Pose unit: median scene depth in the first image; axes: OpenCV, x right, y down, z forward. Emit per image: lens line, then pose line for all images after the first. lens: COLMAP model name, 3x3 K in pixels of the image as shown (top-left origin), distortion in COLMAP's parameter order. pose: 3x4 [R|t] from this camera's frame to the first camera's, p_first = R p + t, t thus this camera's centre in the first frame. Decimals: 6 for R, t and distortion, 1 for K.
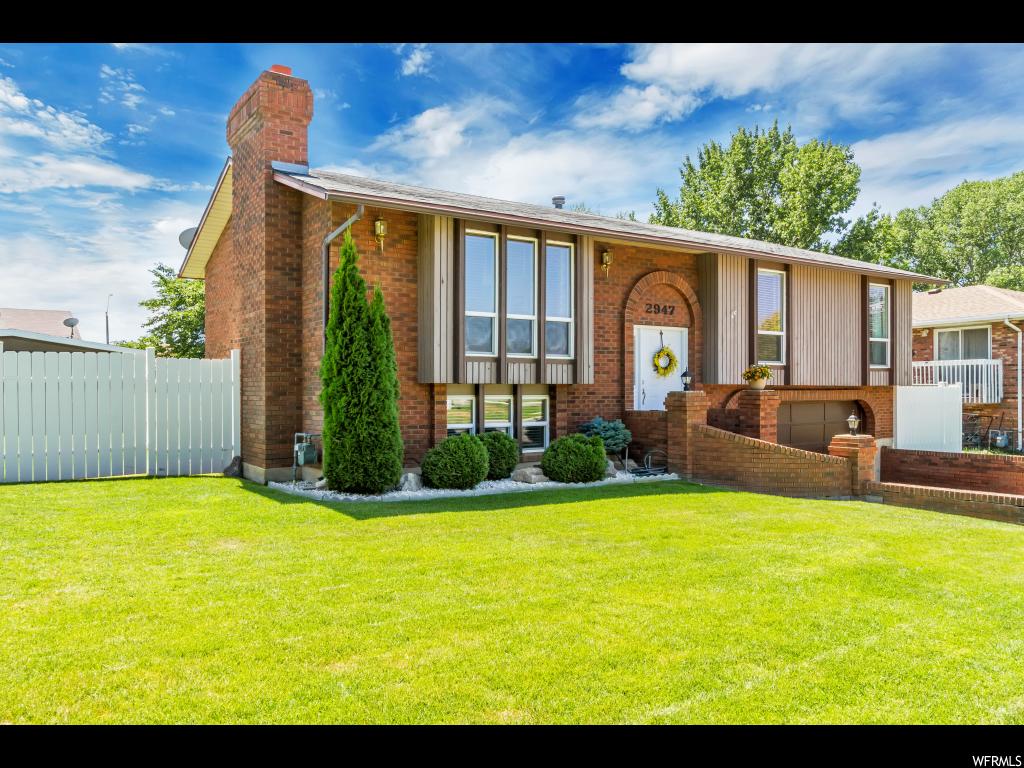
lens RADIAL K [[750.8, 0, 509.3], [0, 750.8, 391.0], [0, 0, 1]] dist [-0.003651, 0.004323]
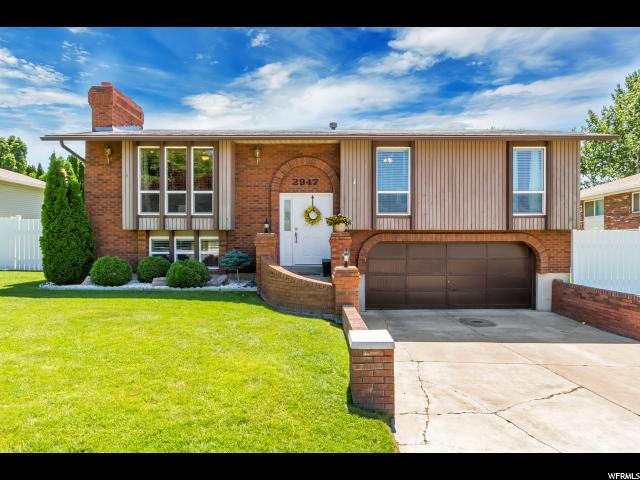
lens RADIAL K [[353.4, 0, 321.1], [0, 353.4, 242.4], [0, 0, 1]] dist [0.026107, -0.001160]
pose [[0.846770, 0.012284, -0.531817, 0.607675], [-0.000471, 0.999750, 0.022342, 0.001178], [0.531958, -0.018668, 0.846565, 0.377454]]
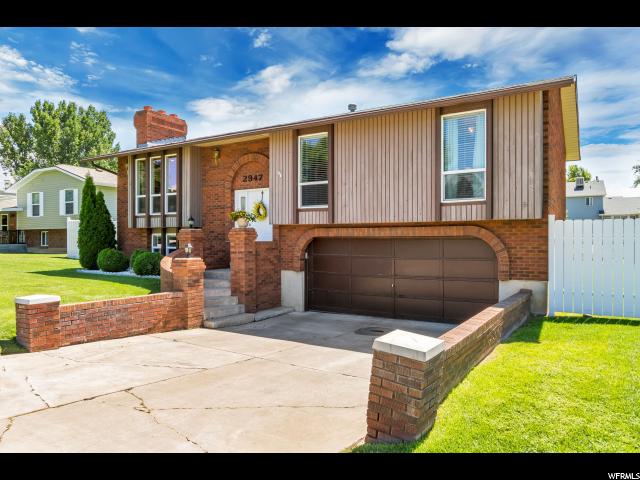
lens RADIAL K [[469.5, 0, 320.0], [0, 469.5, 233.9], [0, 0, 1]] dist [0.048696, 0.001397]
pose [[0.408982, 0.003674, -0.912535, 1.134854], [0.013634, 0.999856, 0.010136, 0.001218], [0.912440, -0.016587, 0.408873, 0.702184]]
